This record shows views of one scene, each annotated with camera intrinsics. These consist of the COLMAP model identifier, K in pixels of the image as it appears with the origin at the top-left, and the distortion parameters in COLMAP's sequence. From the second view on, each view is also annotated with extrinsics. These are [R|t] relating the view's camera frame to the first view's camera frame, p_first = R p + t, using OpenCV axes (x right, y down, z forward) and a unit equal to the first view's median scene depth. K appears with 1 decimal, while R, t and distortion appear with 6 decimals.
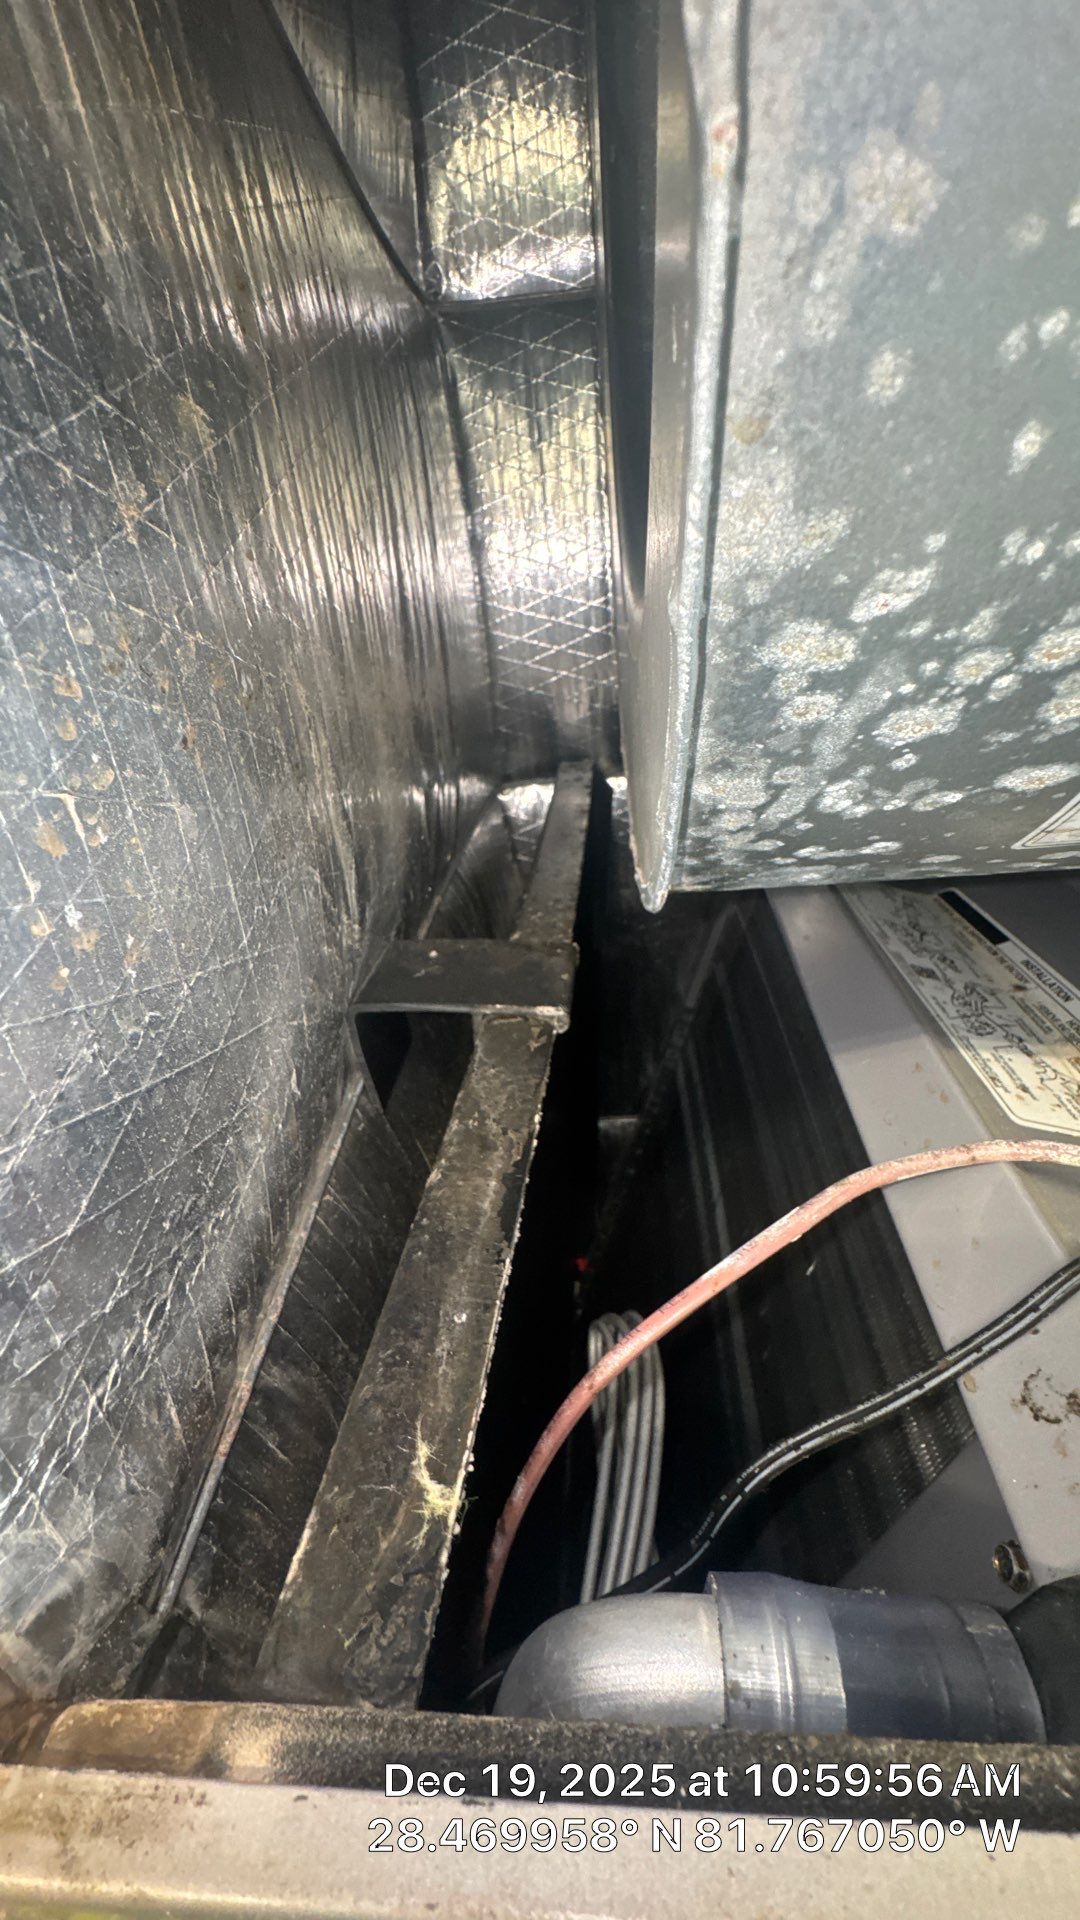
lens RADIAL K [[770.3, 0, 542.6], [0, 770.3, 961.3], [0, 0, 1]] dist [0.000719, -0.000486]
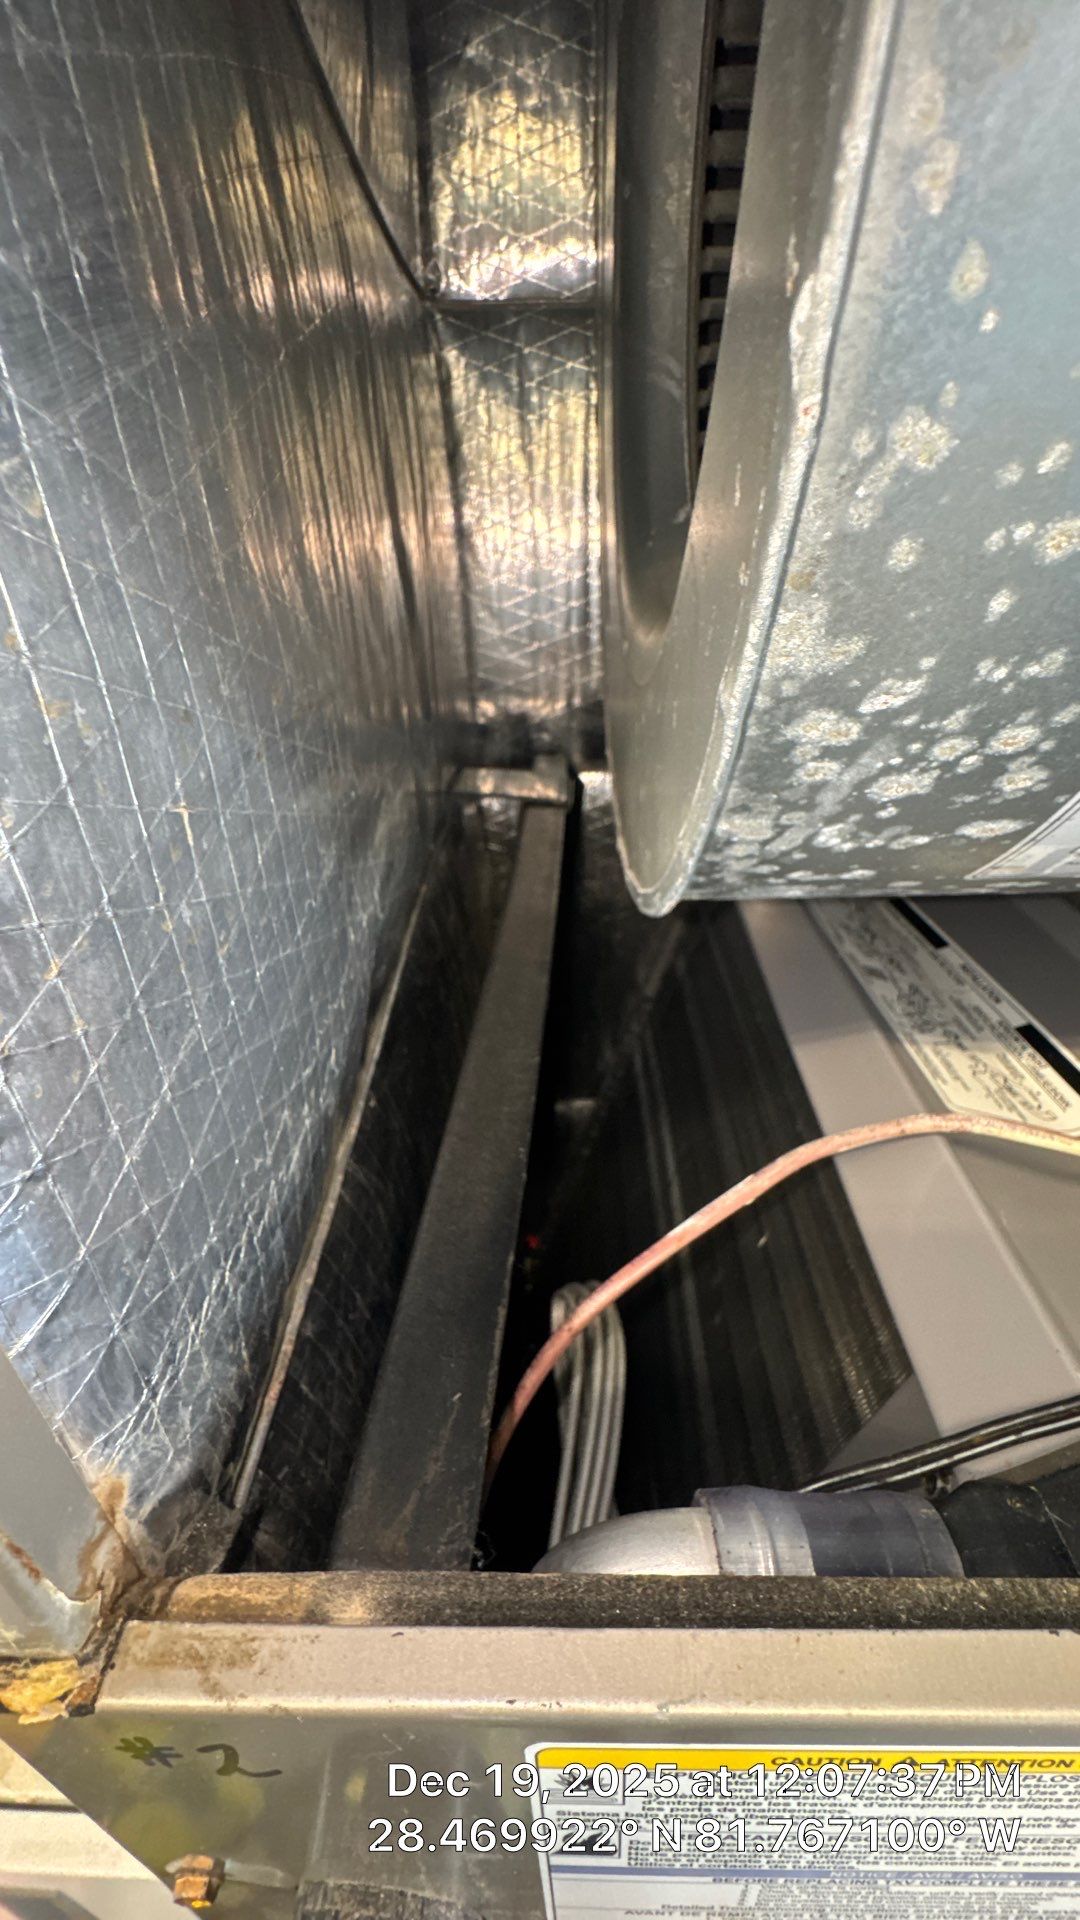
lens RADIAL K [[780.4, 0, 539.1], [0, 780.4, 956.5], [0, 0, 1]] dist [0.001612, 0.000334]
pose [[0.997081, 0.032331, 0.069161, -0.093381], [-0.033569, 0.999295, 0.016818, -0.018205], [-0.068568, -0.019091, 0.997464, -0.120026]]
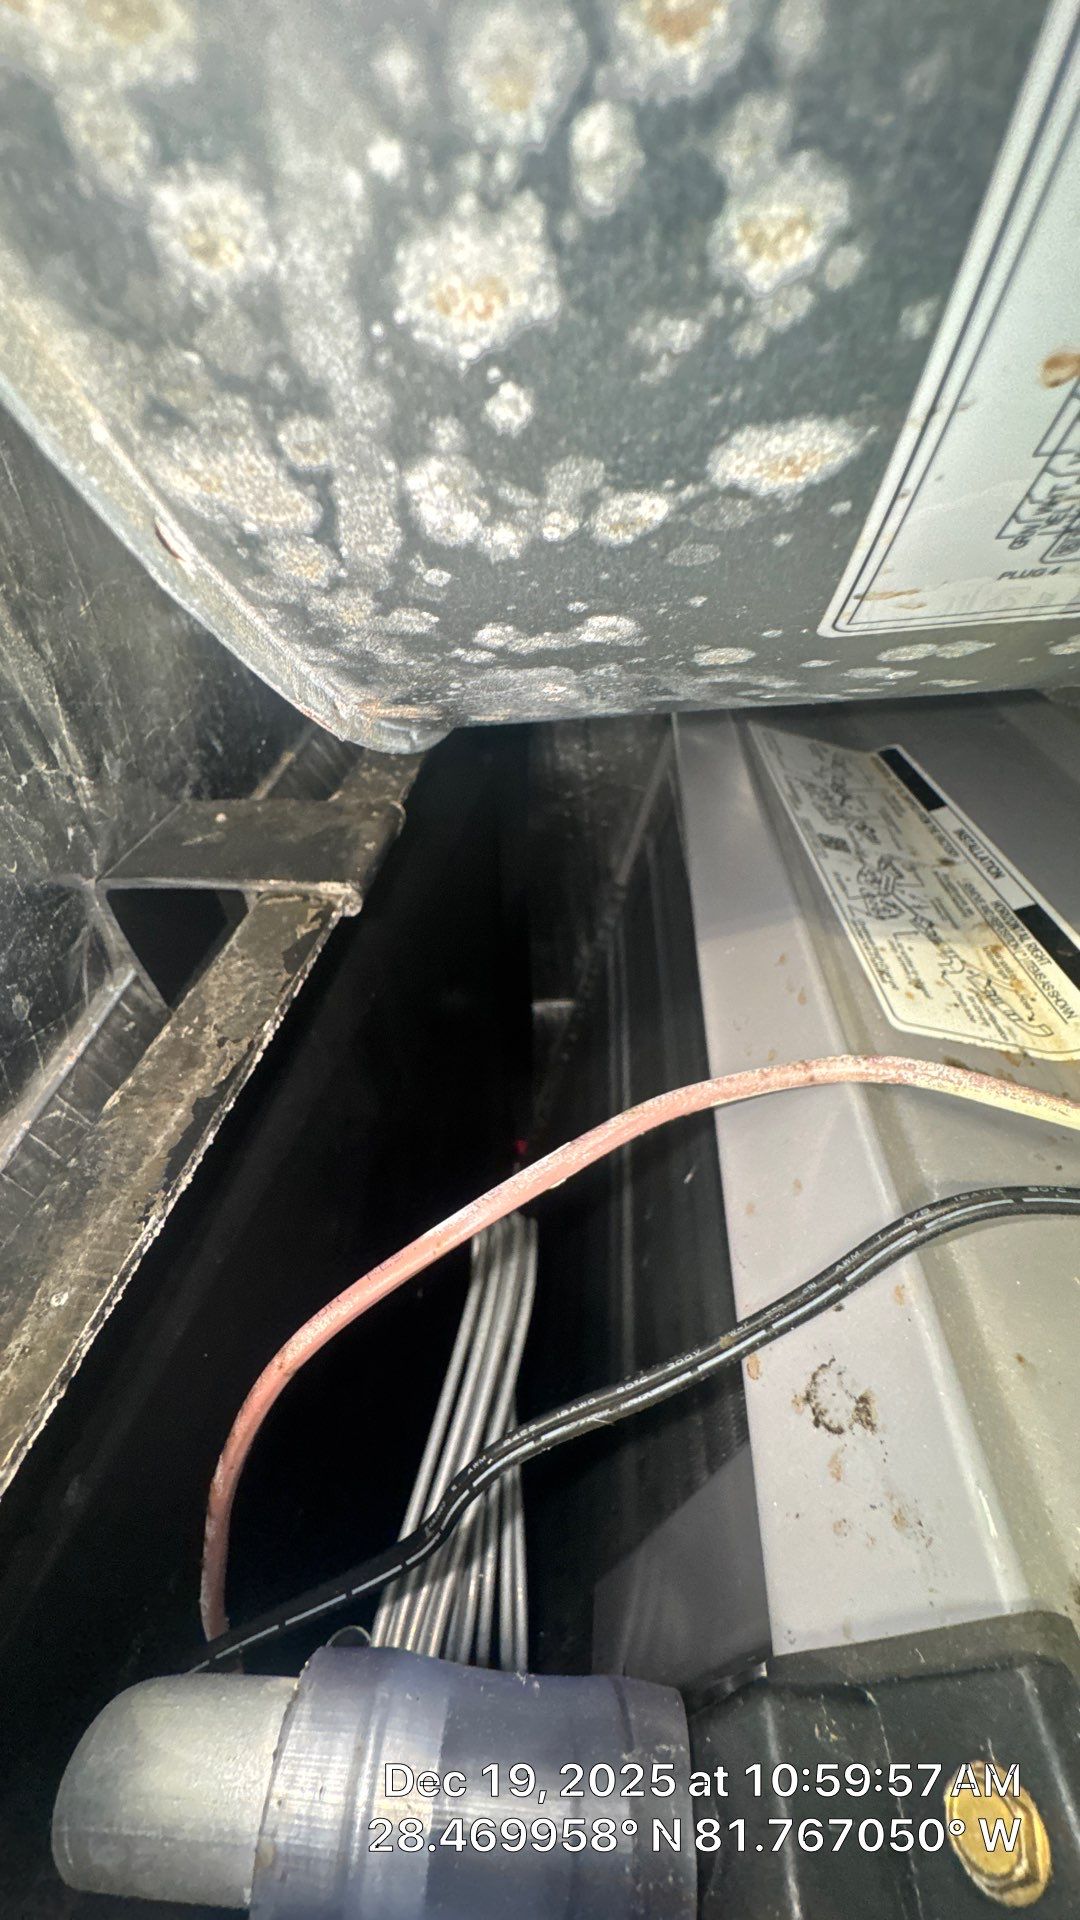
lens RADIAL K [[770.3, 0, 542.6], [0, 770.3, 961.3], [0, 0, 1]] dist [0.000719, -0.000486]
pose [[0.999991, 0.002371, 0.003435, 0.281442], [-0.002886, 0.987350, 0.158532, 0.015060], [-0.003015, -0.158540, 0.987348, 0.245485]]
